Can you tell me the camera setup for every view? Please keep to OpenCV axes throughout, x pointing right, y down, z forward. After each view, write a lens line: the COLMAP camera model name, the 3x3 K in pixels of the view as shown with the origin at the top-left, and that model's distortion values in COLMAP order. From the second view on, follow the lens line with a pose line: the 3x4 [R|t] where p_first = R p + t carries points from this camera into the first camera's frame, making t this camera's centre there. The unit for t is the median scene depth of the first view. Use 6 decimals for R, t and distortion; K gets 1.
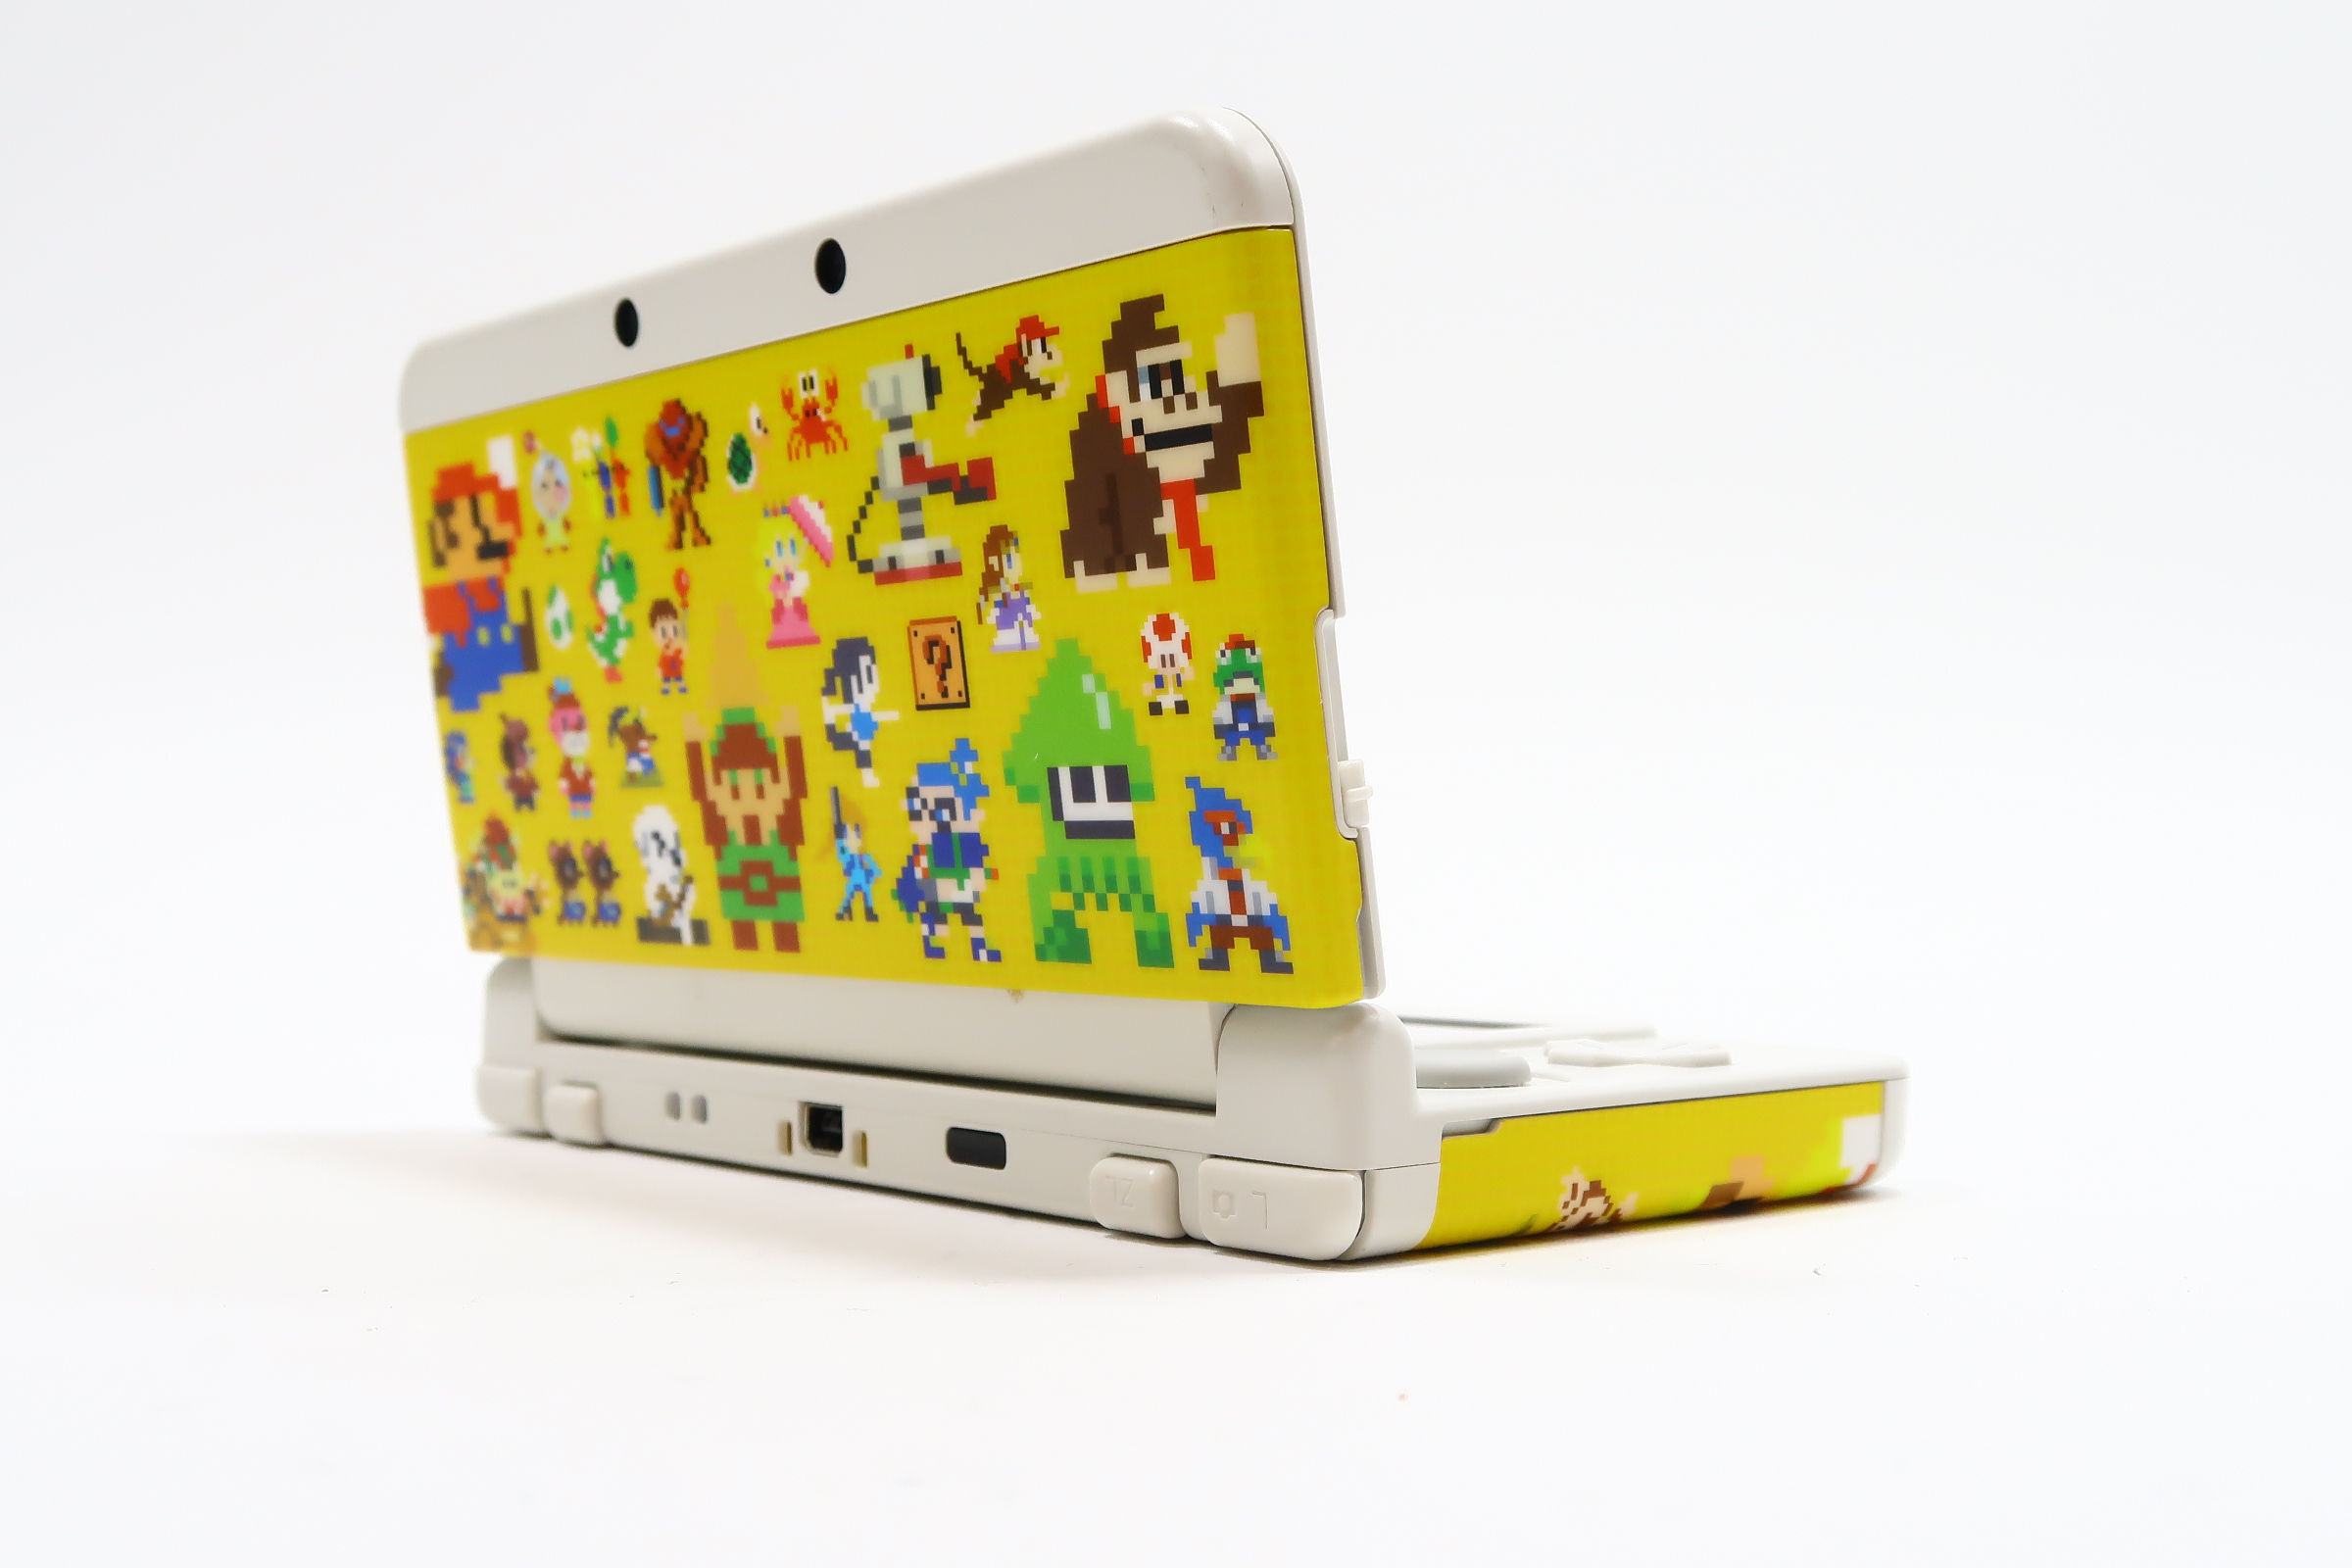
lens RADIAL K [[2840.7, 0, 1177.2], [0, 2840.7, 787.7], [0, 0, 1]] dist [-0.034895, 0.000000]
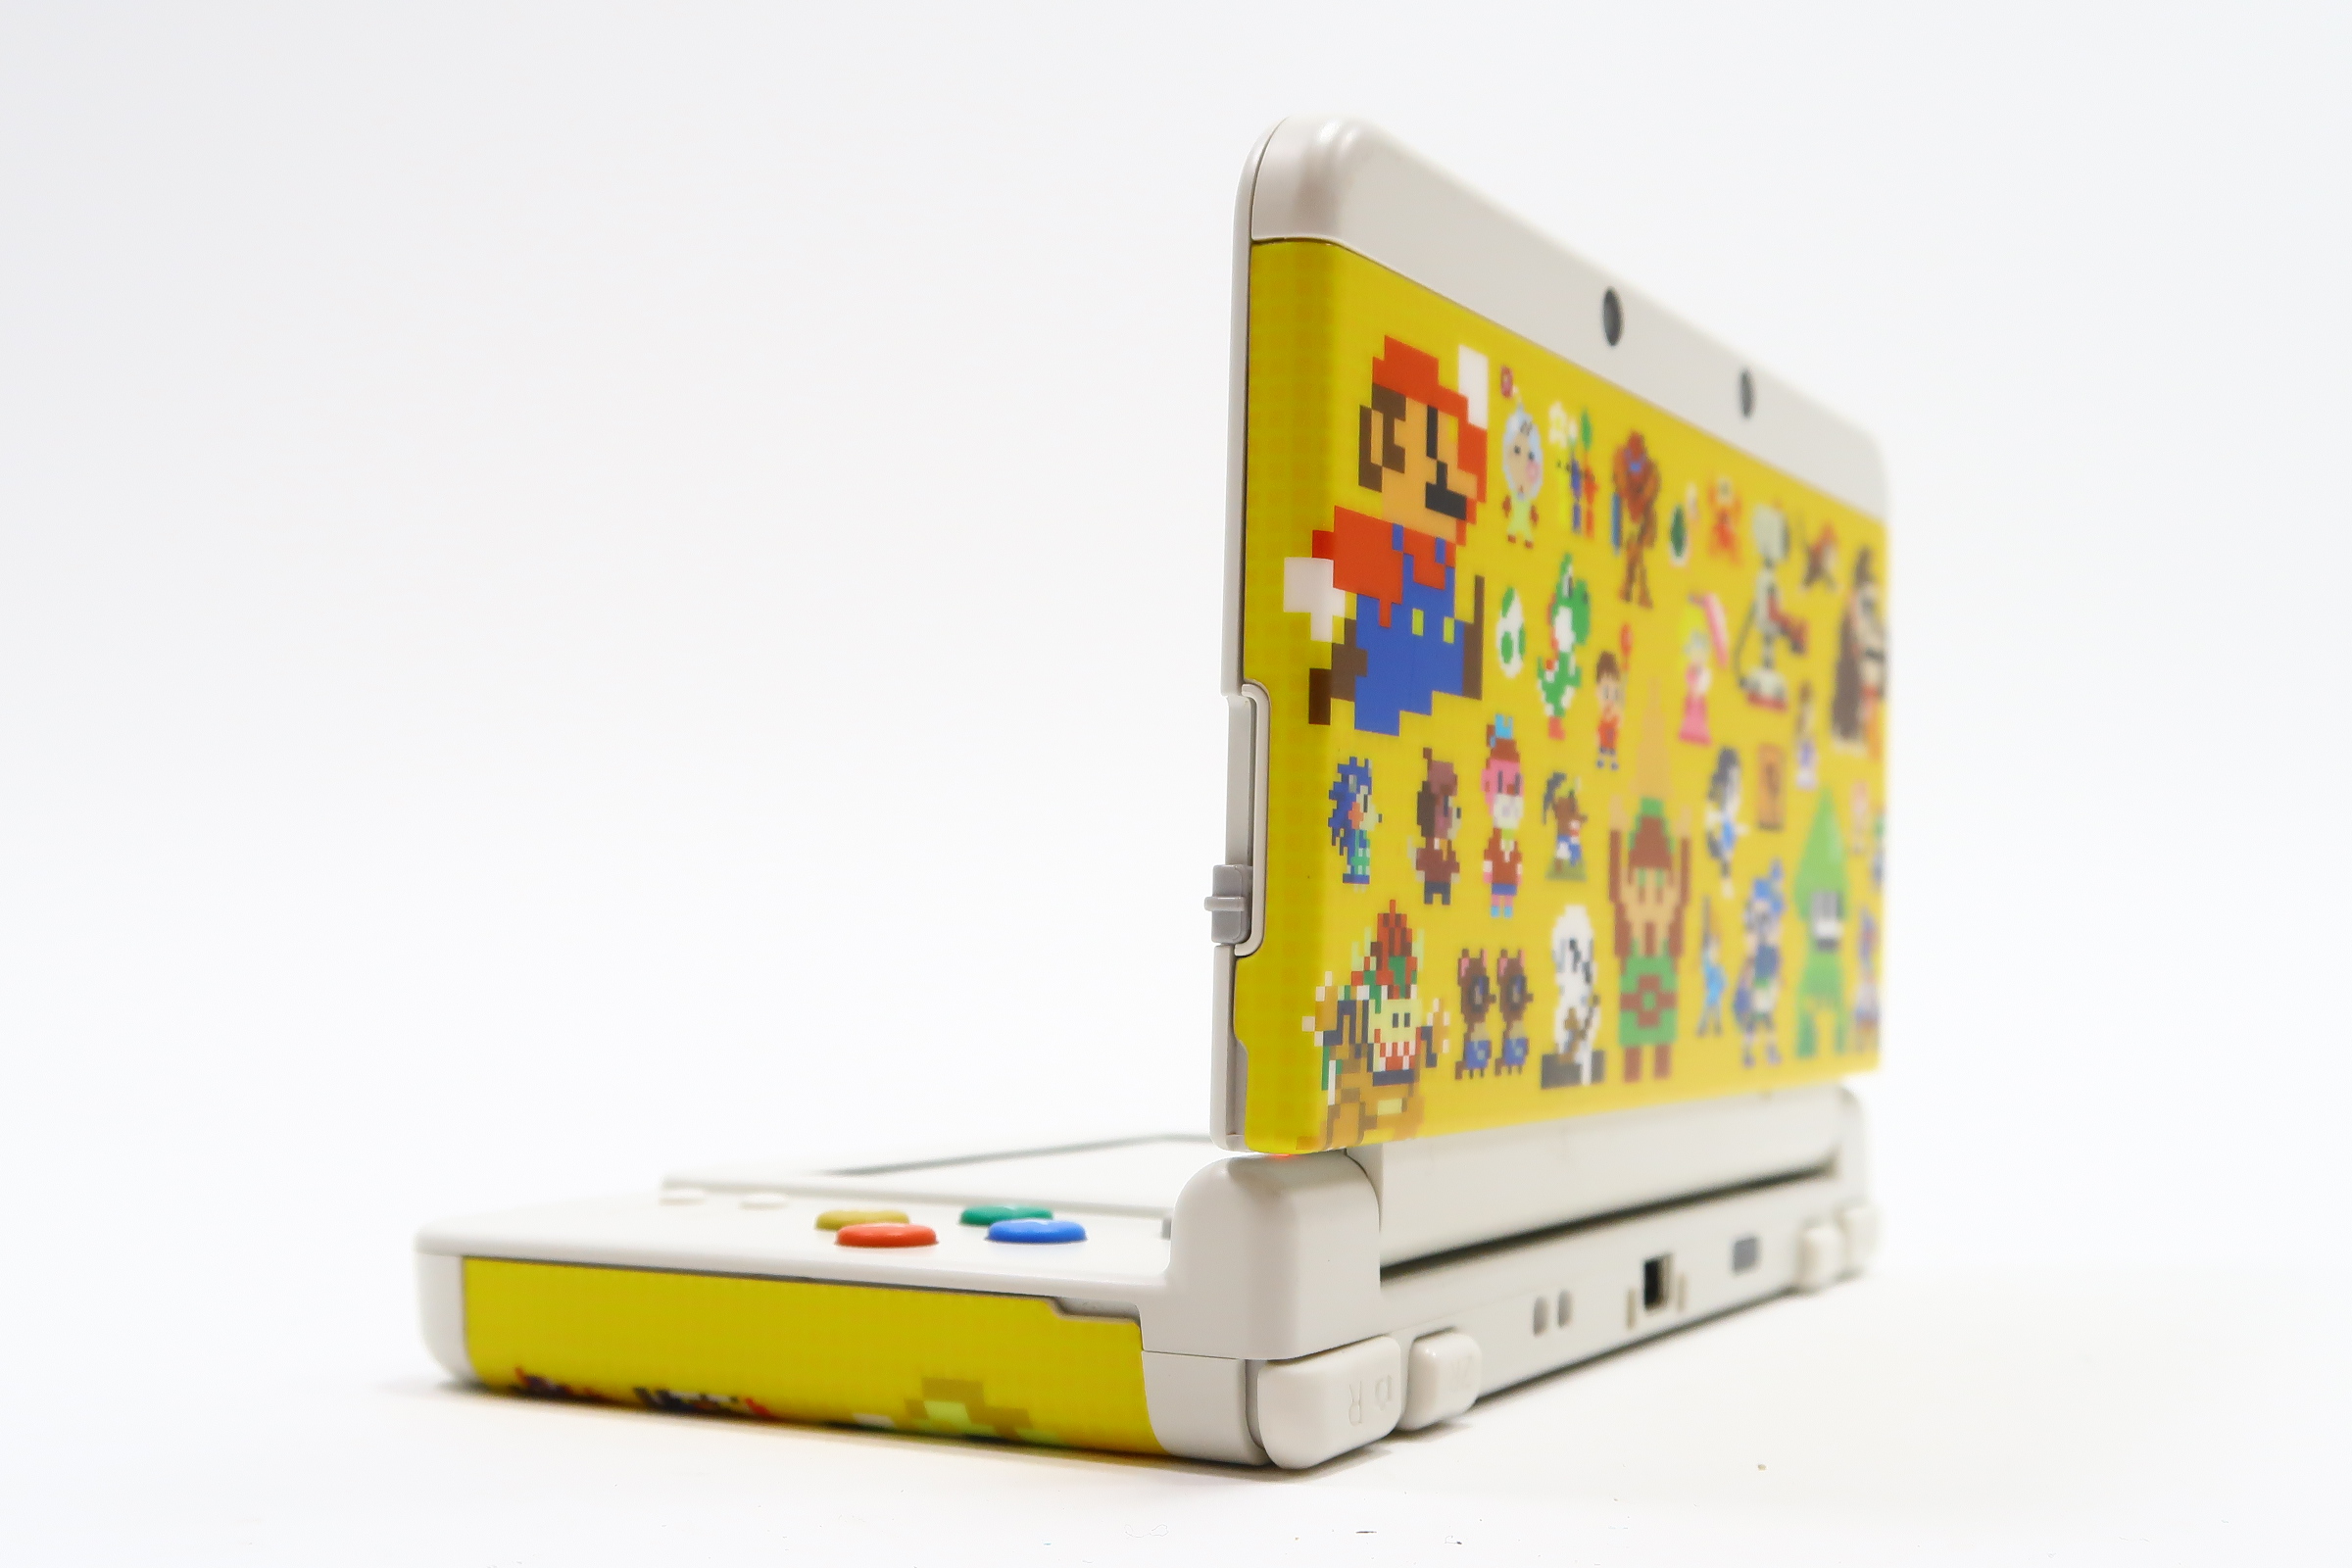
lens RADIAL K [[2840.7, 0, 1176.7], [0, 2840.7, 786.9], [0, 0, 1]] dist [-0.034895, 0.000000]
pose [[-0.344077, 0.144839, 0.927703, -0.953942], [0.083093, 0.988851, -0.123568, 0.067001], [-0.935257, 0.034569, -0.352276, 1.503254]]
